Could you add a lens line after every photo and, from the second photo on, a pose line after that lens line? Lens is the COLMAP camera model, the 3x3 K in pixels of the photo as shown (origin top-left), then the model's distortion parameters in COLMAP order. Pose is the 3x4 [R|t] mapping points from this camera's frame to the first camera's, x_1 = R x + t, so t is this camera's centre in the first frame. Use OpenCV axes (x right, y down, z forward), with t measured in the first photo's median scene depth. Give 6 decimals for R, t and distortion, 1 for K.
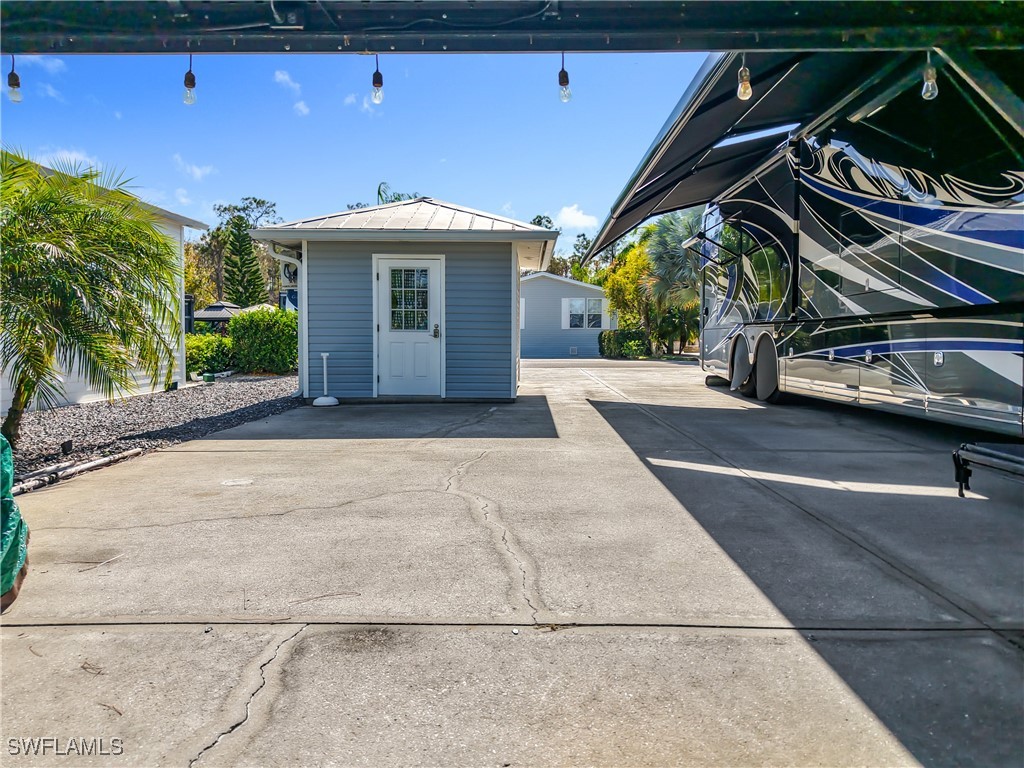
lens RADIAL K [[701.9, 0, 510.9], [0, 701.9, 368.4], [0, 0, 1]] dist [-0.003979, -0.004037]
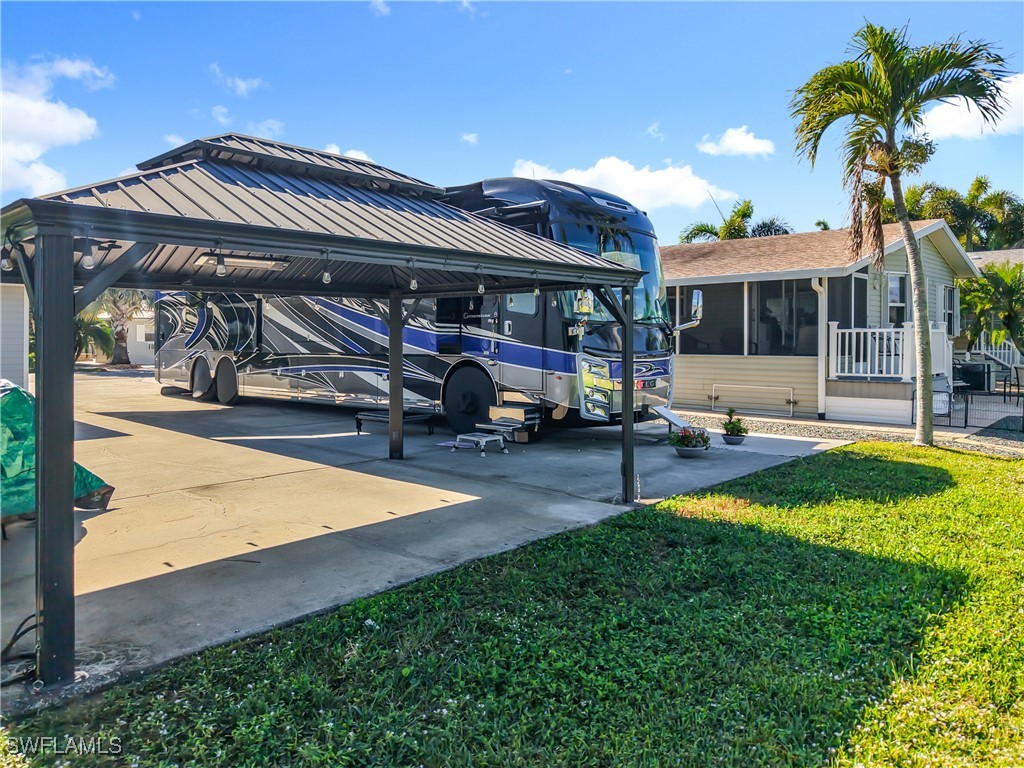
lens RADIAL K [[716.4, 0, 503.8], [0, 716.4, 338.8], [0, 0, 1]] dist [0.001881, -0.004692]
pose [[0.672923, -0.002332, 0.739709, -0.387783], [0.034672, 0.998995, -0.028392, -0.027113], [-0.738900, 0.044752, 0.672327, -0.477633]]
